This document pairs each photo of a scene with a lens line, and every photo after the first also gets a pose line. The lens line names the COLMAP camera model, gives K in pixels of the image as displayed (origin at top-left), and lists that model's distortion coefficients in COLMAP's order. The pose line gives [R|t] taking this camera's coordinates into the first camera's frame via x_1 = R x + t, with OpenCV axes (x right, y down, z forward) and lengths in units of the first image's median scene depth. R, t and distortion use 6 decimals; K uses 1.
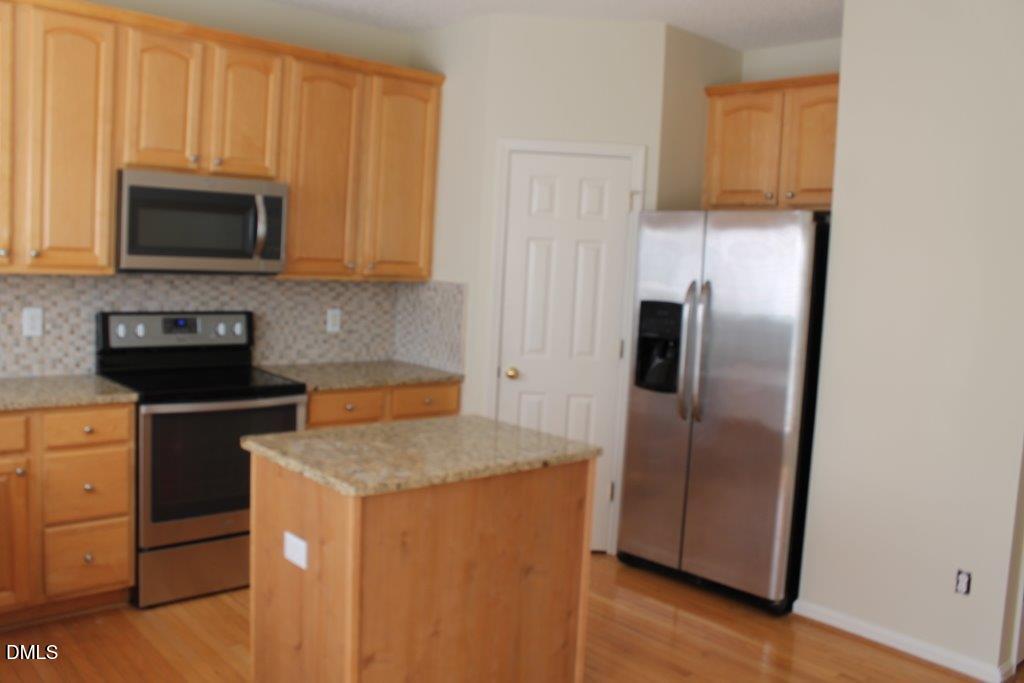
lens RADIAL K [[864.0, 0, 512.0], [0, 864.0, 341.5], [0, 0, 1]] dist [-0.192618, 0.179291]
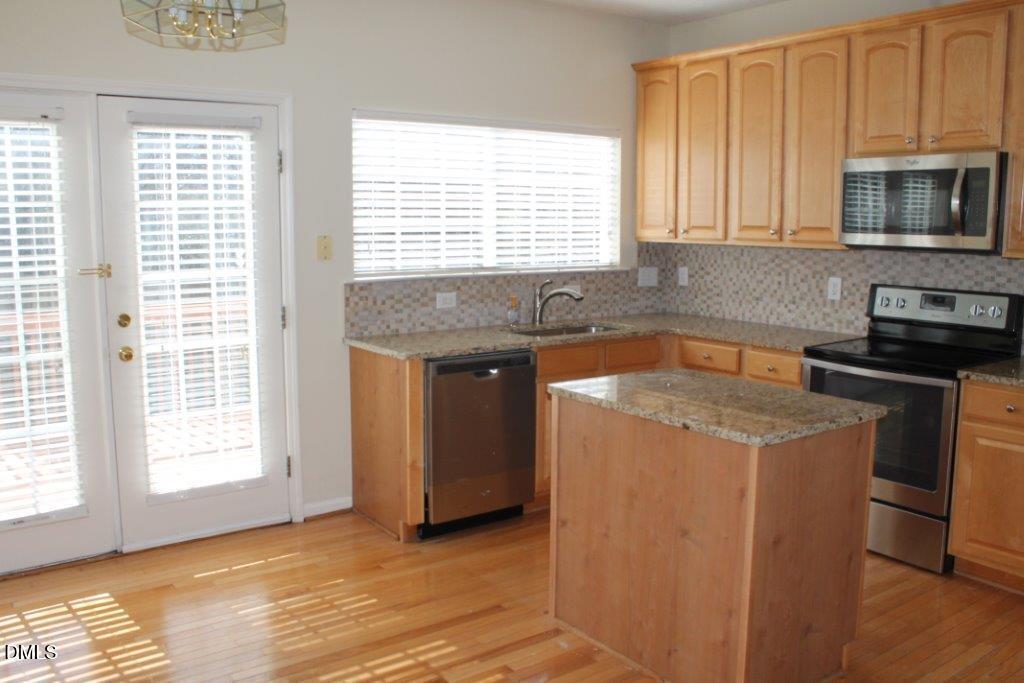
lens RADIAL K [[864.0, 0, 512.0], [0, 864.0, 341.5], [0, 0, 1]] dist [-0.192618, 0.179291]
pose [[-0.105531, 0.088329, -0.990485, 0.724740], [-0.104545, 0.989542, 0.099384, -0.019524], [0.988905, 0.114038, -0.095193, 0.635773]]
